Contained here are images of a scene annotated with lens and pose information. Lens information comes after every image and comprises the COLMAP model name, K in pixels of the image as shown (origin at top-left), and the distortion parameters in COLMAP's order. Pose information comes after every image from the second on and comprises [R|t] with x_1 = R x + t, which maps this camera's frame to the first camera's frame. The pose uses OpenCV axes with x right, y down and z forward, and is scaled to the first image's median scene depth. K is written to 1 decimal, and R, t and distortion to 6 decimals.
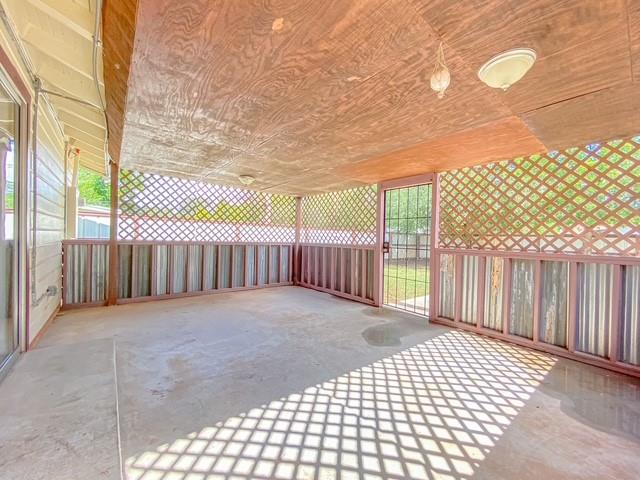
lens RADIAL K [[263.2, 0, 320.0], [0, 263.2, 240.0], [0, 0, 1]] dist [0.006625, -0.000594]
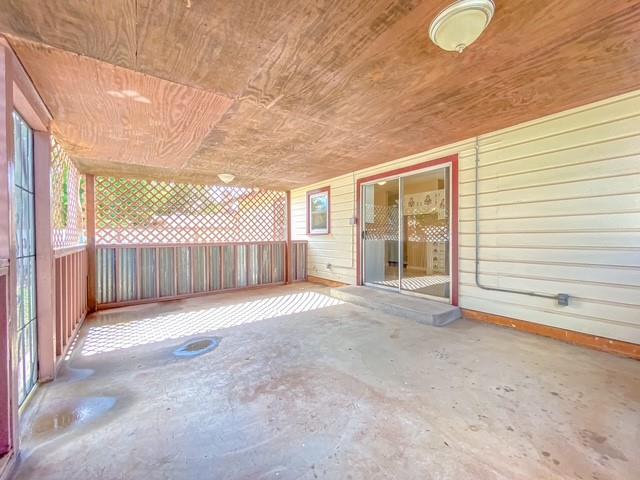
lens RADIAL K [[263.2, 0, 320.0], [0, 263.2, 240.0], [0, 0, 1]] dist [0.006625, -0.000594]
pose [[-0.999346, -0.015430, 0.032699, -0.196091], [-0.014835, 0.999721, 0.018373, -0.012124], [-0.032973, 0.017876, -0.999296, 1.766060]]
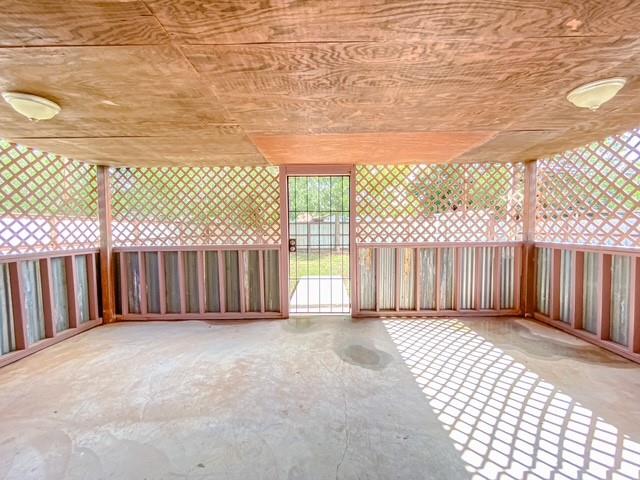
lens RADIAL K [[263.2, 0, 320.0], [0, 263.2, 240.0], [0, 0, 1]] dist [0.006625, -0.000594]
pose [[0.626582, -0.067840, 0.776397, -0.455436], [0.030227, 0.997570, 0.062771, -0.052205], [-0.778769, -0.015863, 0.627110, 0.552090]]
